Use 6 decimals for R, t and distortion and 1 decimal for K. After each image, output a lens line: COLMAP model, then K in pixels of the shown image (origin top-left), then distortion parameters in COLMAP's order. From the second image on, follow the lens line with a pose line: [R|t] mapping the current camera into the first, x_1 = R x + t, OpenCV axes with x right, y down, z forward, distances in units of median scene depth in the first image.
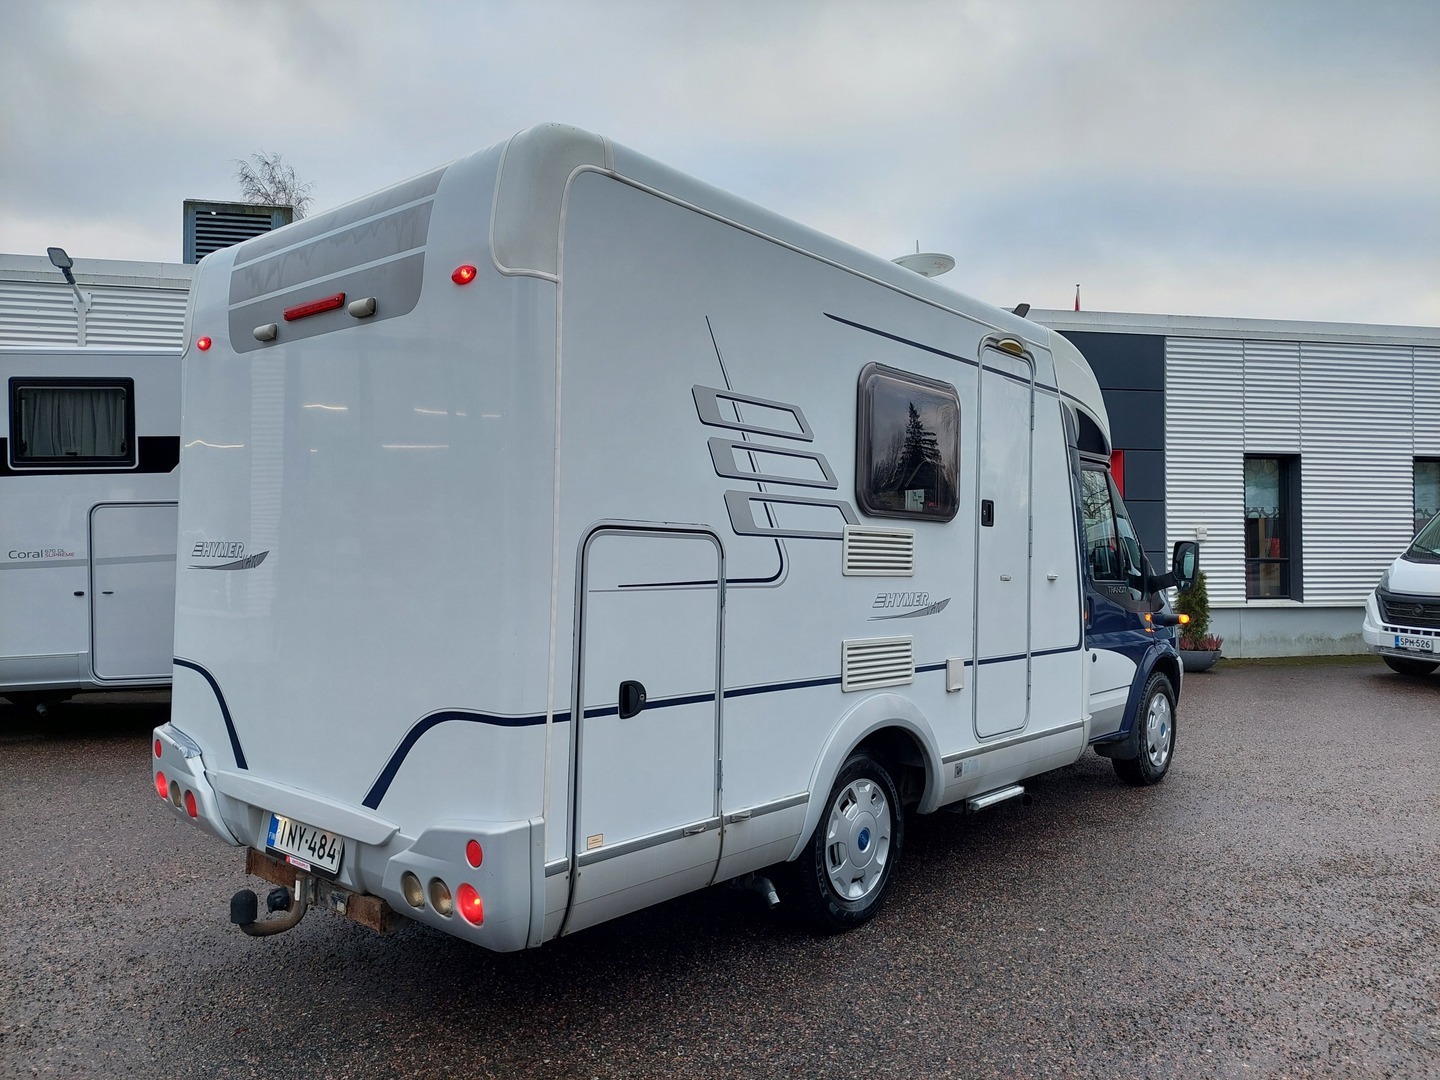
lens RADIAL K [[1069.8, 0, 745.8], [0, 1069.8, 539.2], [0, 0, 1]] dist [0.000512, -0.065837]
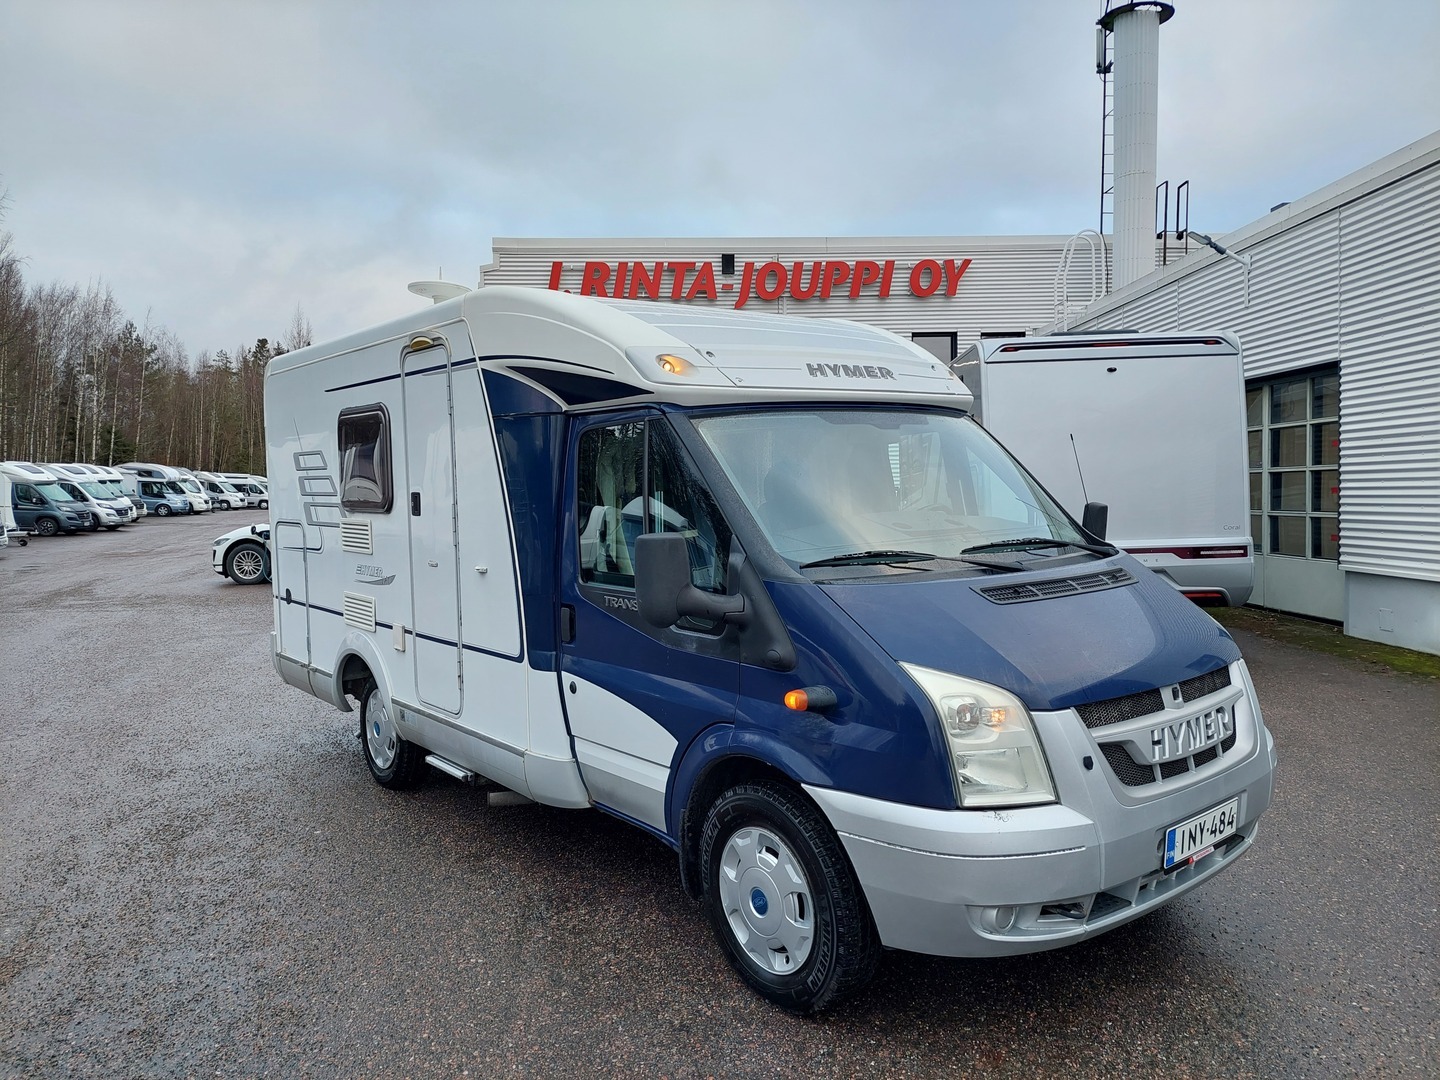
lens RADIAL K [[1069.8, 0, 745.8], [0, 1069.8, 539.2], [0, 0, 1]] dist [0.000512, -0.065837]
pose [[-0.185815, 0.046861, -0.981467, 1.291696], [0.034965, 0.998545, 0.041057, -0.022007], [0.981962, -0.026688, -0.187183, 1.587649]]
